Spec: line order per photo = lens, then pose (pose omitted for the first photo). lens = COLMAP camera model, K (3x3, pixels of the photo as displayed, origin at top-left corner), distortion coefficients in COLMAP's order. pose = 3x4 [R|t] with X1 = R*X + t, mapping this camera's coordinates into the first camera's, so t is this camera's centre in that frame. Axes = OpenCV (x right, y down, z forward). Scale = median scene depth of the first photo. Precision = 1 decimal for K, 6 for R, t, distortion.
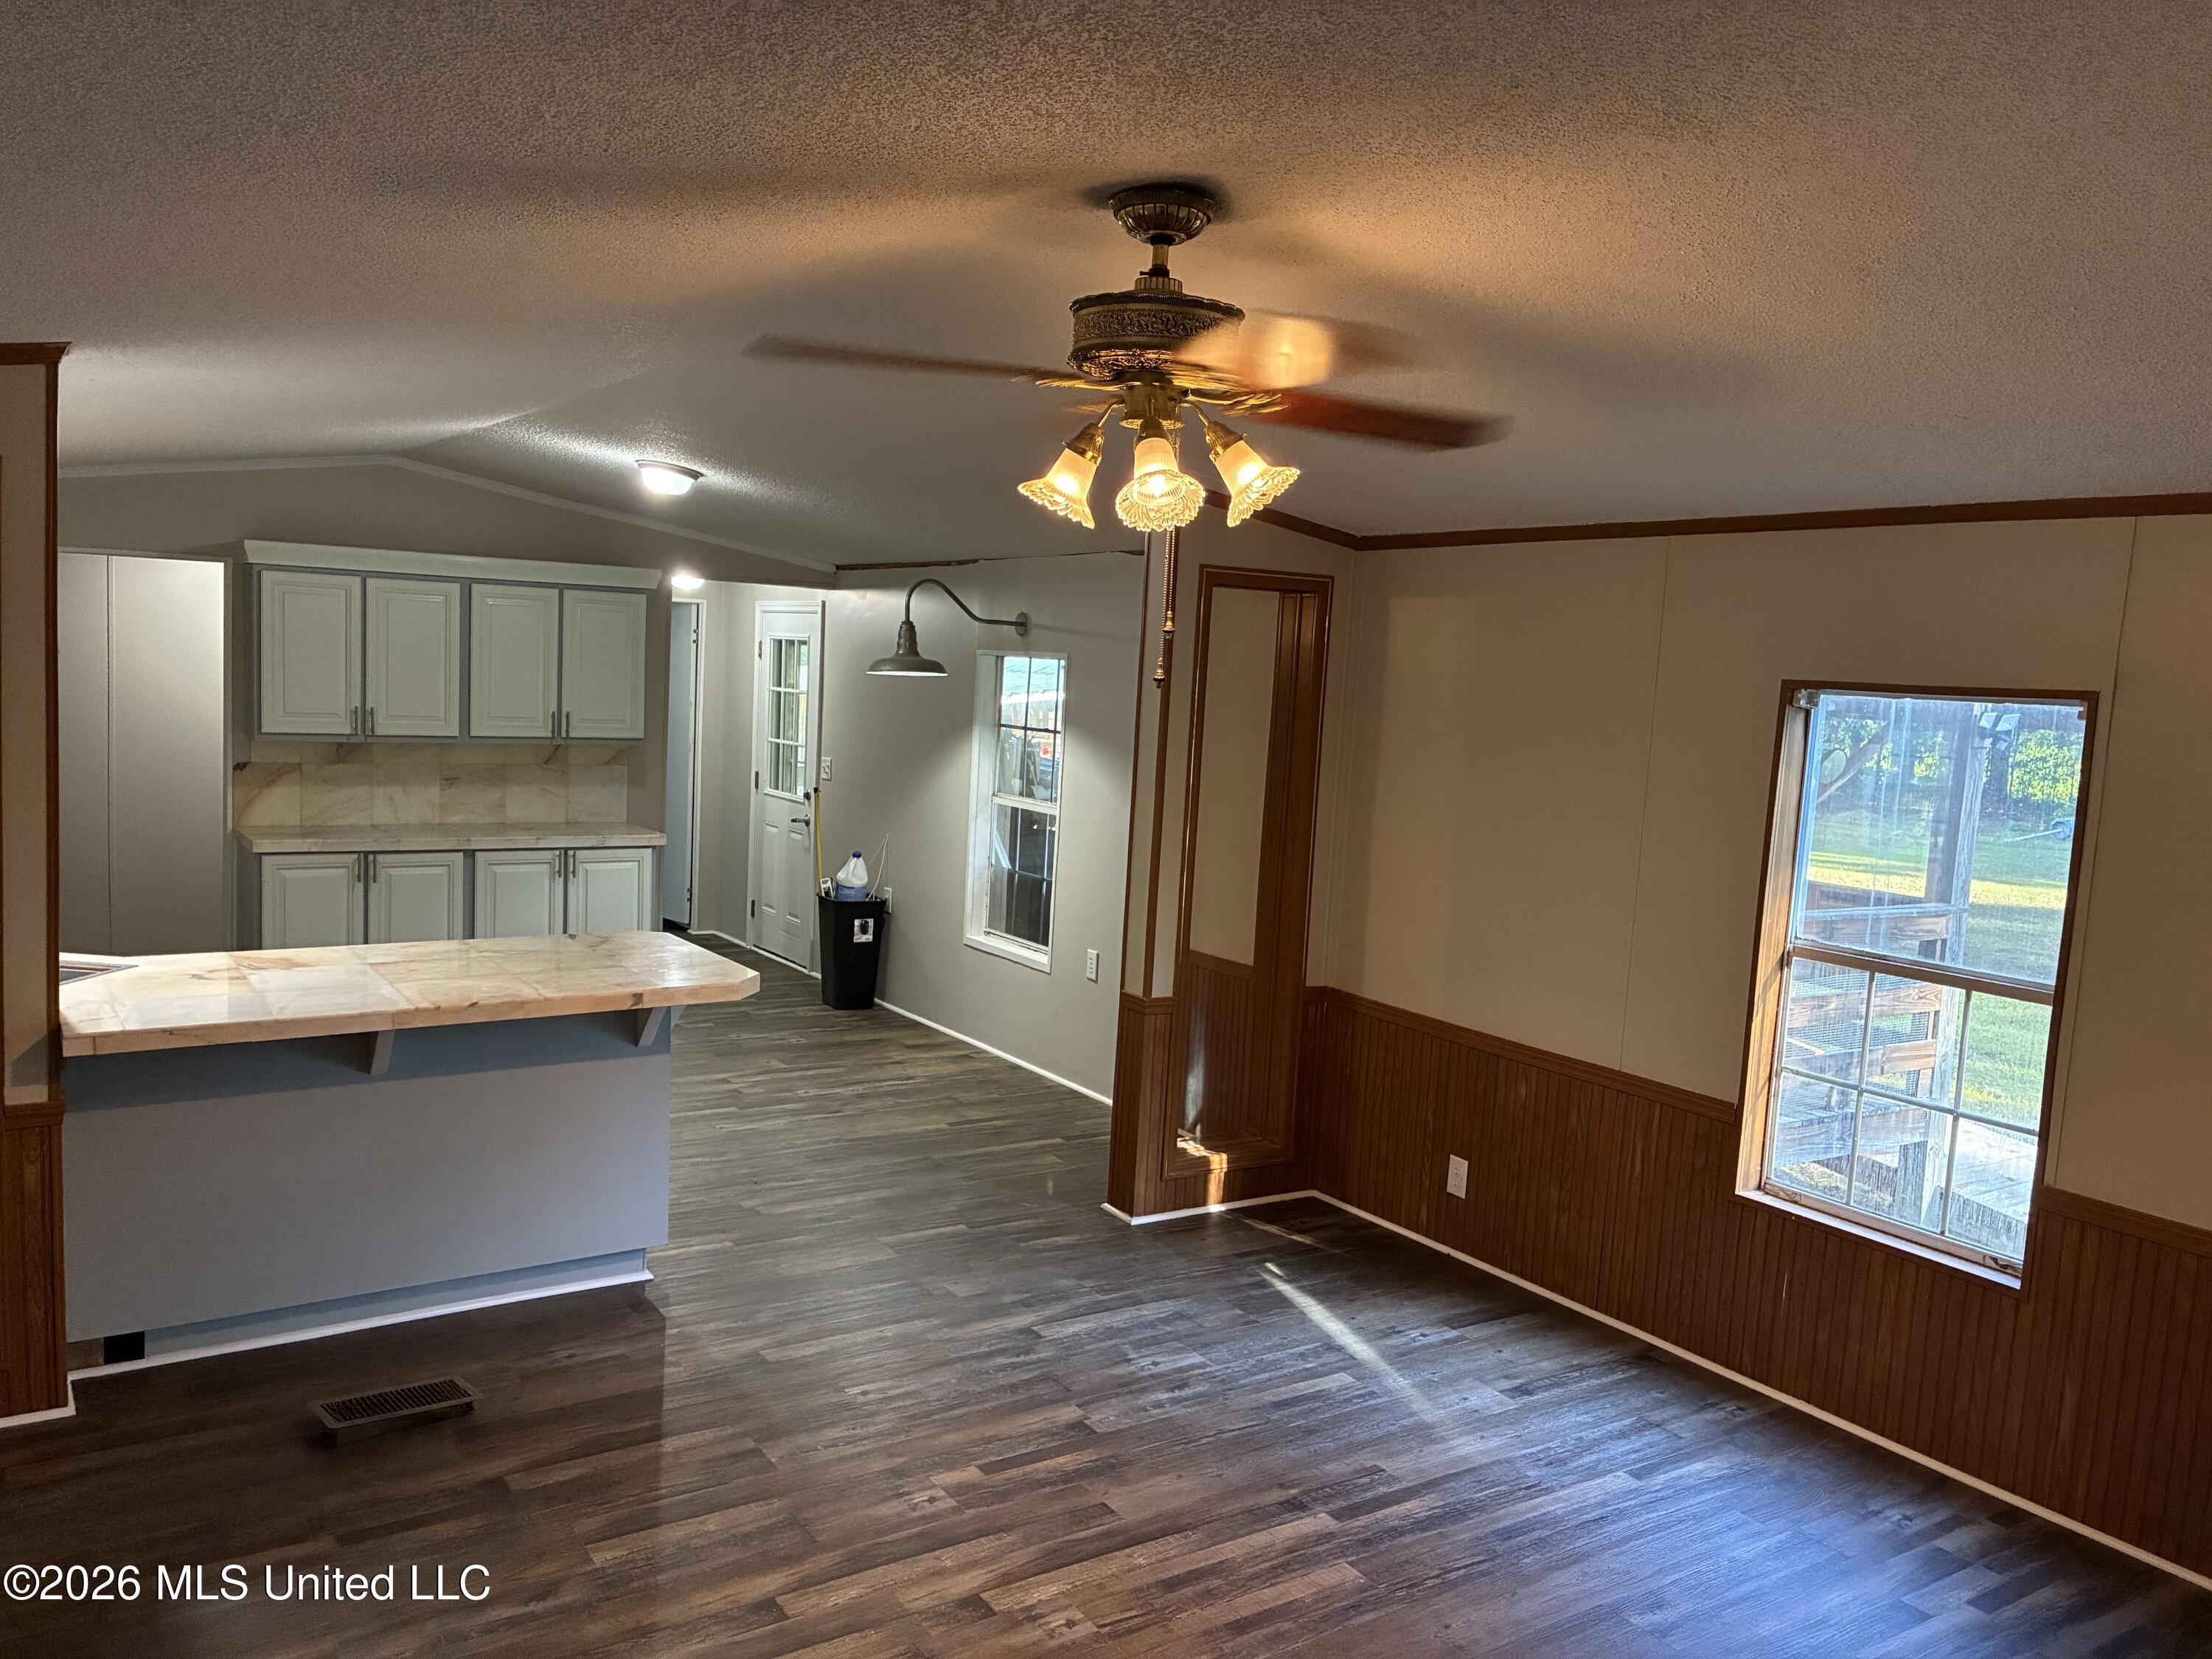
lens RADIAL K [[1709.6, 0, 1141.8], [0, 1709.6, 858.6], [0, 0, 1]] dist [0.032192, -0.040119]
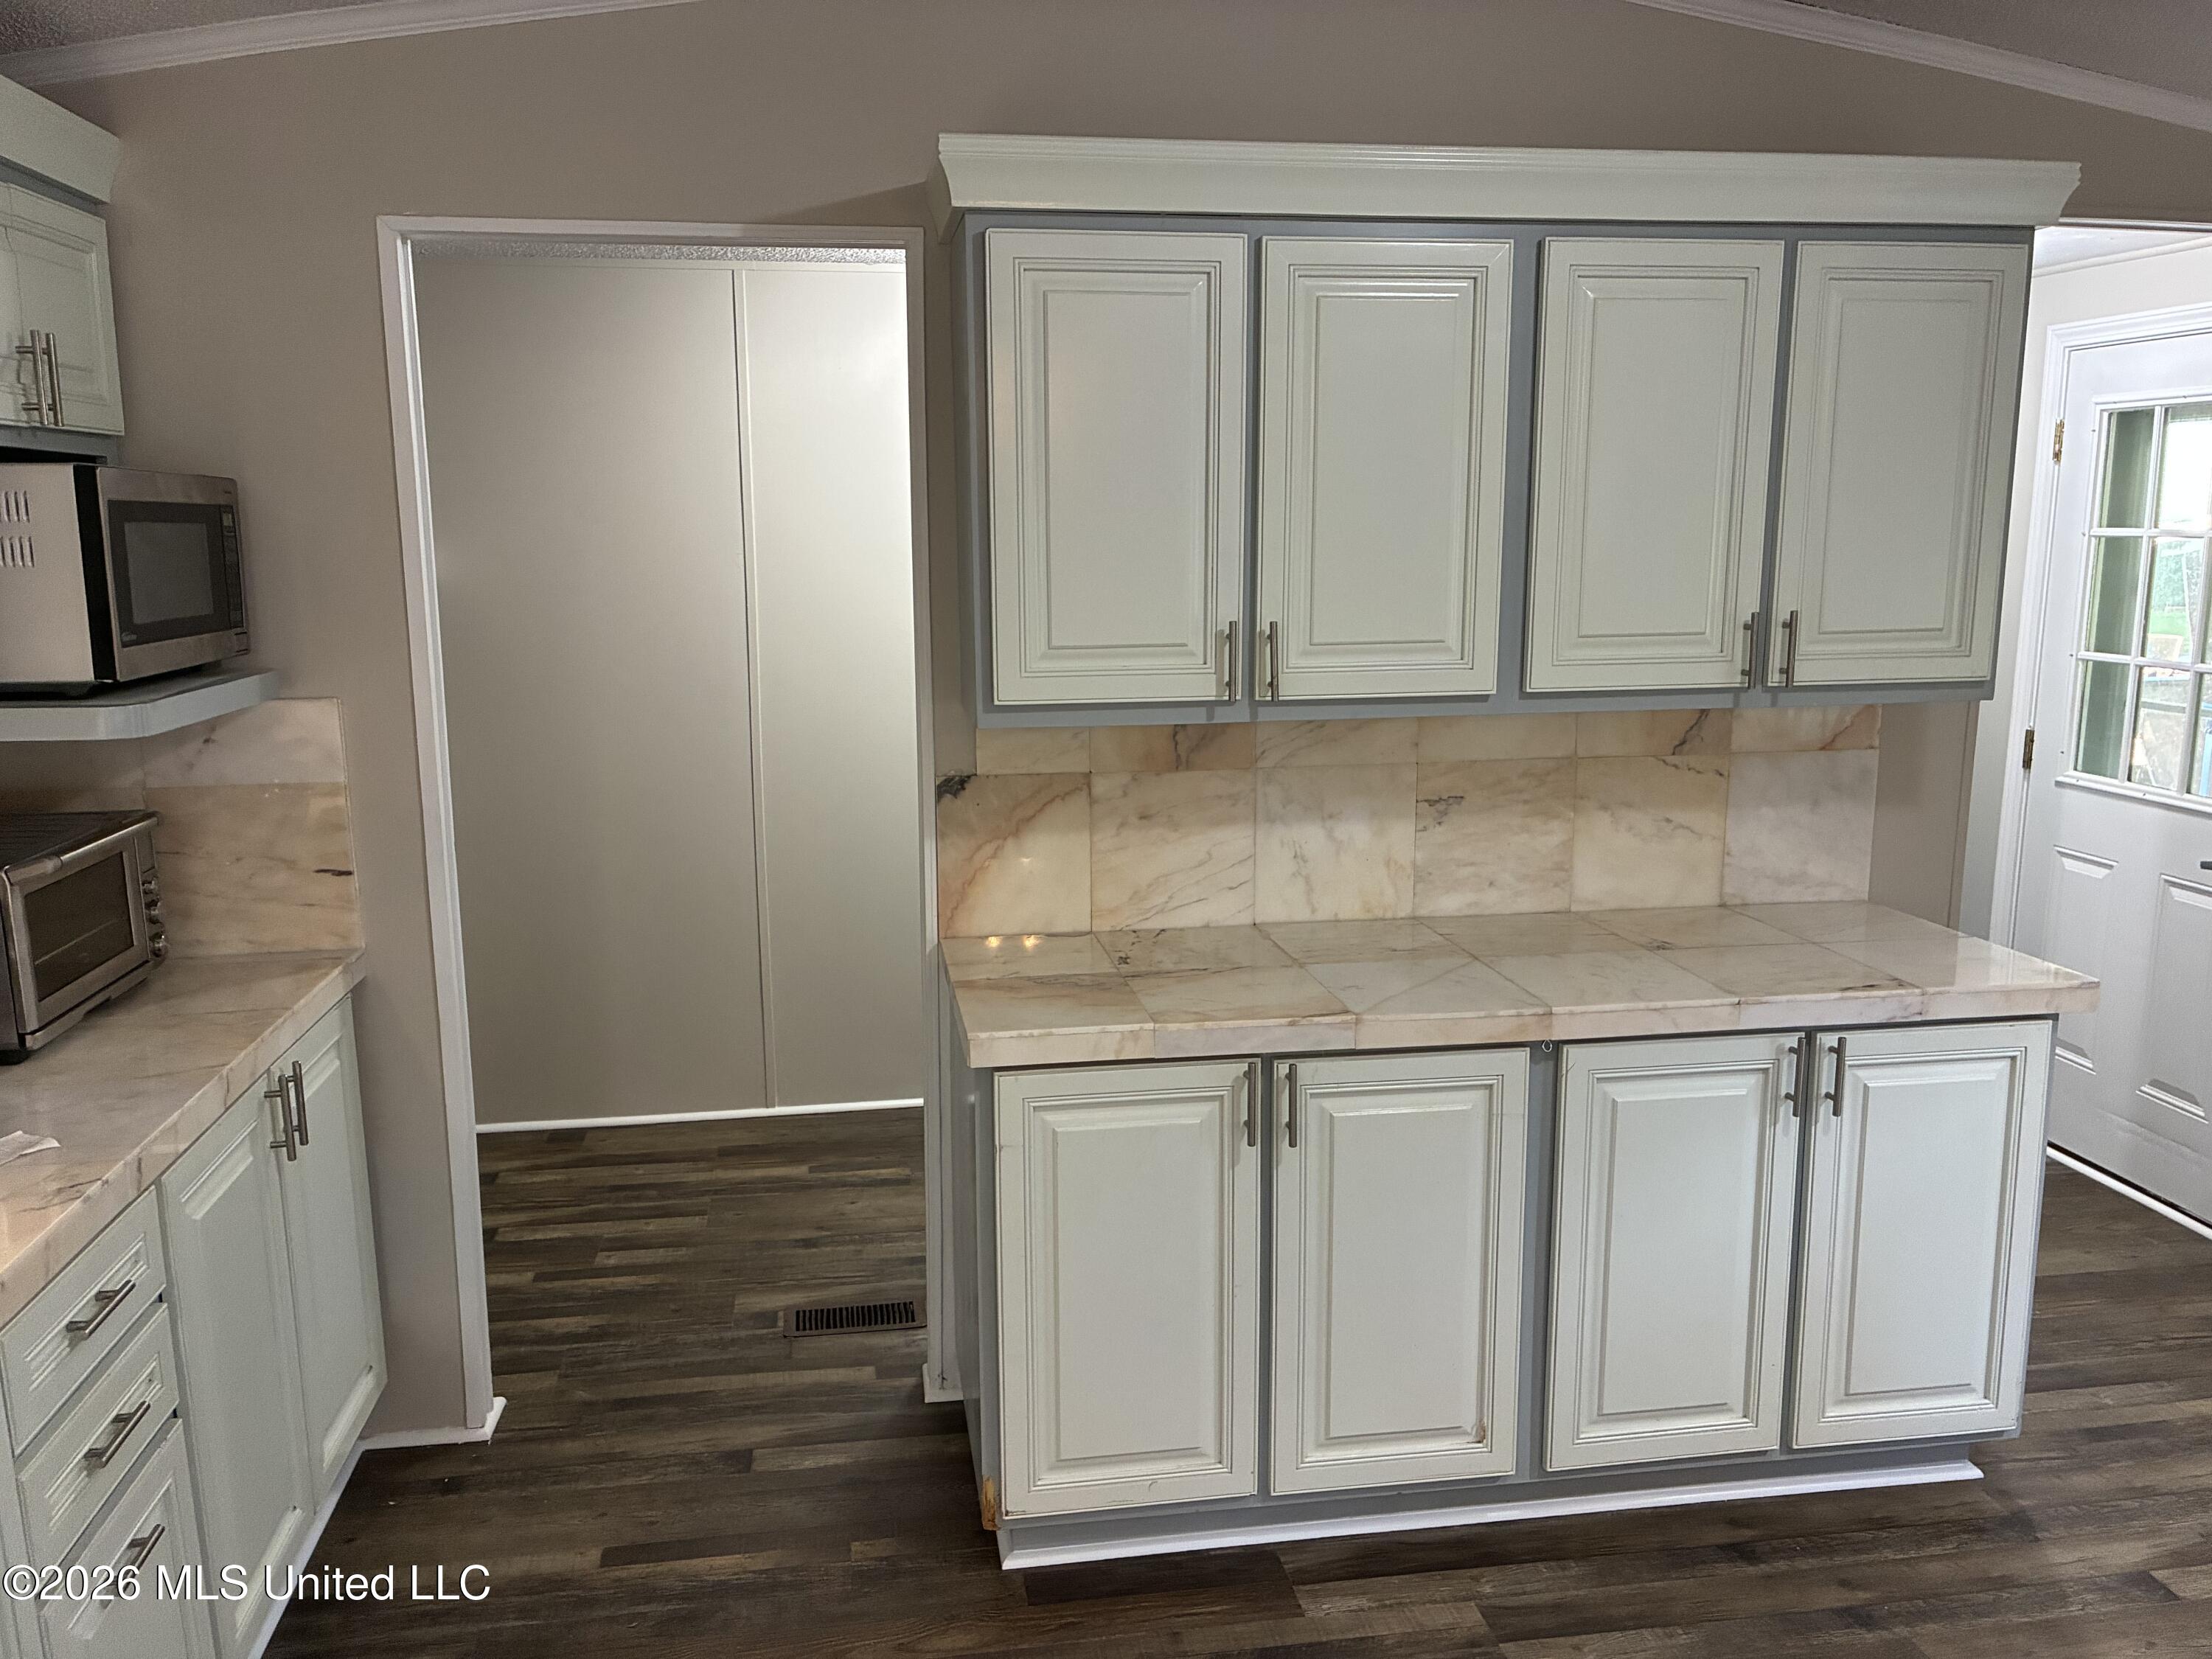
lens RADIAL K [[1709.6, 0, 1097.0], [0, 1709.6, 824.3], [0, 0, 1]] dist [0.032192, -0.040119]
pose [[0.904813, 0.014239, -0.425571, -0.322207], [0.005649, 0.998951, 0.045434, -0.061155], [0.425771, -0.043514, 0.903784, 0.648918]]
